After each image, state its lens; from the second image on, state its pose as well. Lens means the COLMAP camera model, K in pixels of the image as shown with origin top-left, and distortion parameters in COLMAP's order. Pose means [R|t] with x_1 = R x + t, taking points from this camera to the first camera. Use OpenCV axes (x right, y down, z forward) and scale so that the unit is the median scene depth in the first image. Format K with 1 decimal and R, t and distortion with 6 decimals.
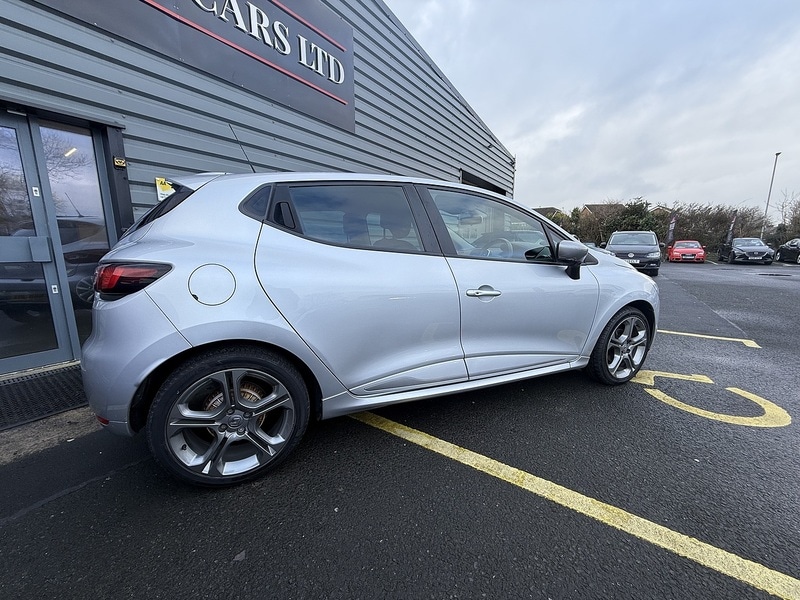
lens RADIAL K [[320.5, 0, 400.0], [0, 320.5, 300.0], [0, 0, 1]] dist [0.000668, 0.000183]
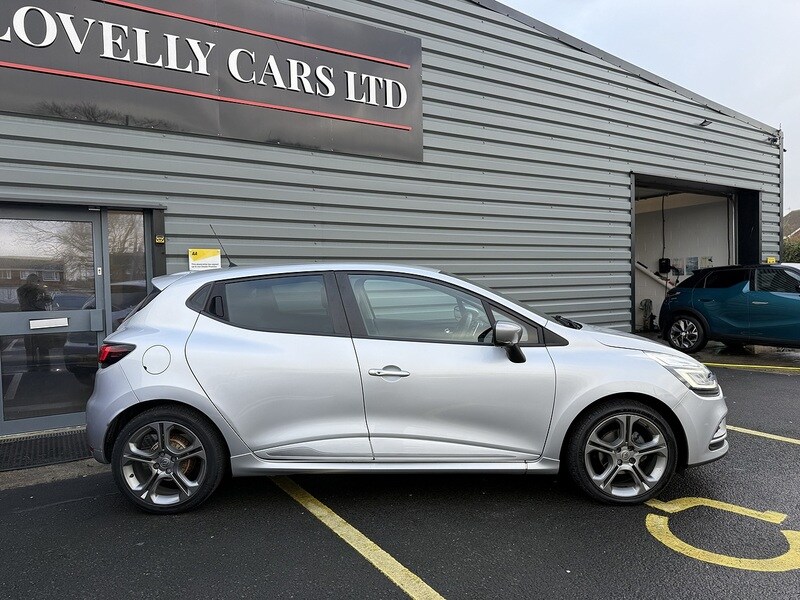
lens RADIAL K [[571.7, 0, 400.0], [0, 571.7, 300.0], [0, 0, 1]] dist [0.079563, -0.119216]
pose [[0.918090, -0.008611, -0.396278, 0.939632], [-0.045616, 0.990826, -0.127213, -0.021355], [0.393738, 0.134869, 0.909275, -0.627046]]
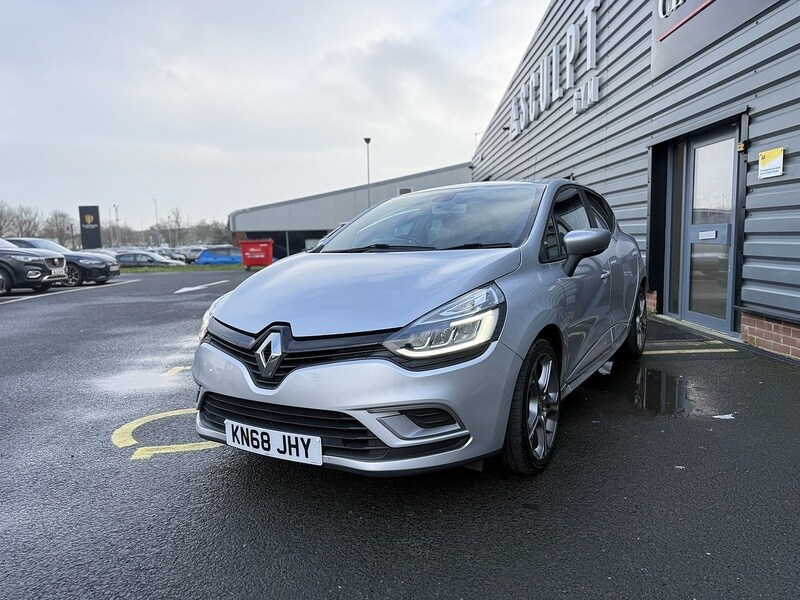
lens RADIAL K [[571.7, 0, 400.0], [0, 571.7, 300.0], [0, 0, 1]] dist [0.079563, -0.119216]
pose [[-0.829603, 0.082594, -0.552211, 1.503470], [-0.068331, 0.966547, 0.247222, -0.498192], [0.554156, 0.242829, -0.796206, 2.835820]]
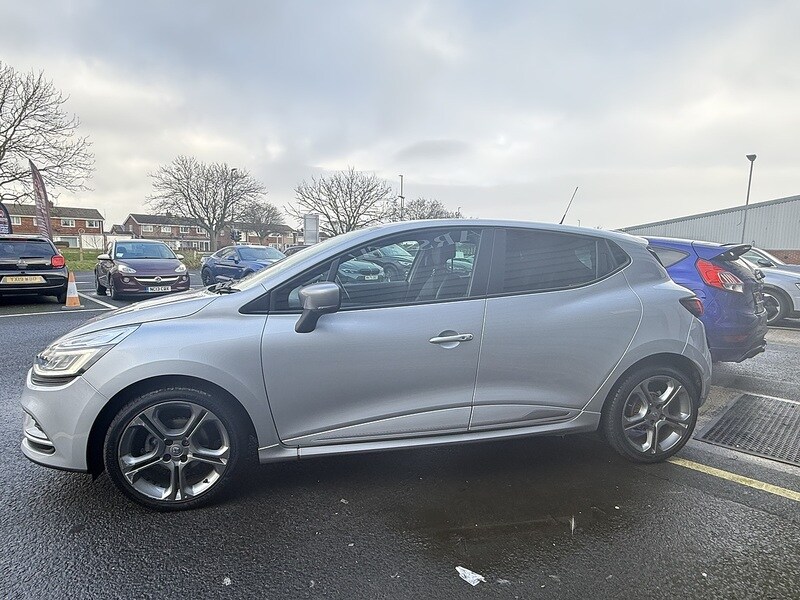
lens RADIAL K [[463.2, 0, 400.0], [0, 463.2, 300.0], [0, 0, 1]] dist [-0.002685, -0.001511]
pose [[-0.978001, -0.042613, 0.204200, -0.207540], [0.014390, 0.962798, 0.269839, -0.588080], [-0.208102, 0.266841, -0.941004, 2.839565]]
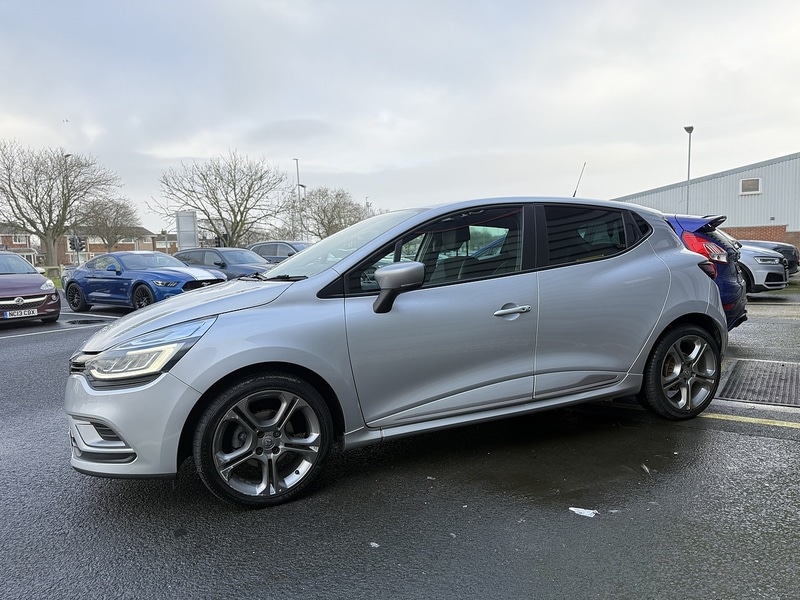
lens RADIAL K [[571.7, 0, 400.0], [0, 571.7, 300.0], [0, 0, 1]] dist [0.079563, -0.119216]
pose [[-0.999297, 0.030993, 0.021090, 0.179738], [0.035346, 0.966405, 0.254583, -0.597158], [-0.012491, 0.255150, -0.966821, 3.202215]]
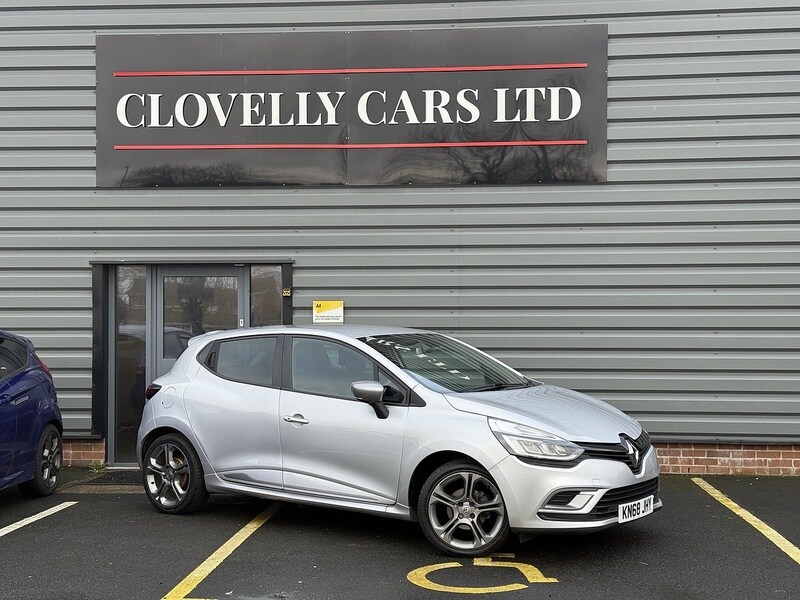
lens RADIAL K [[1138.3, 0, 400.0], [0, 1138.3, 300.0], [0, 0, 1]] dist [0.138268, 0.071570]
pose [[0.489580, -0.020254, -0.871723, 4.027118], [-0.144418, 0.984039, -0.103972, -0.071324], [0.859916, 0.176795, 0.478841, -0.807952]]
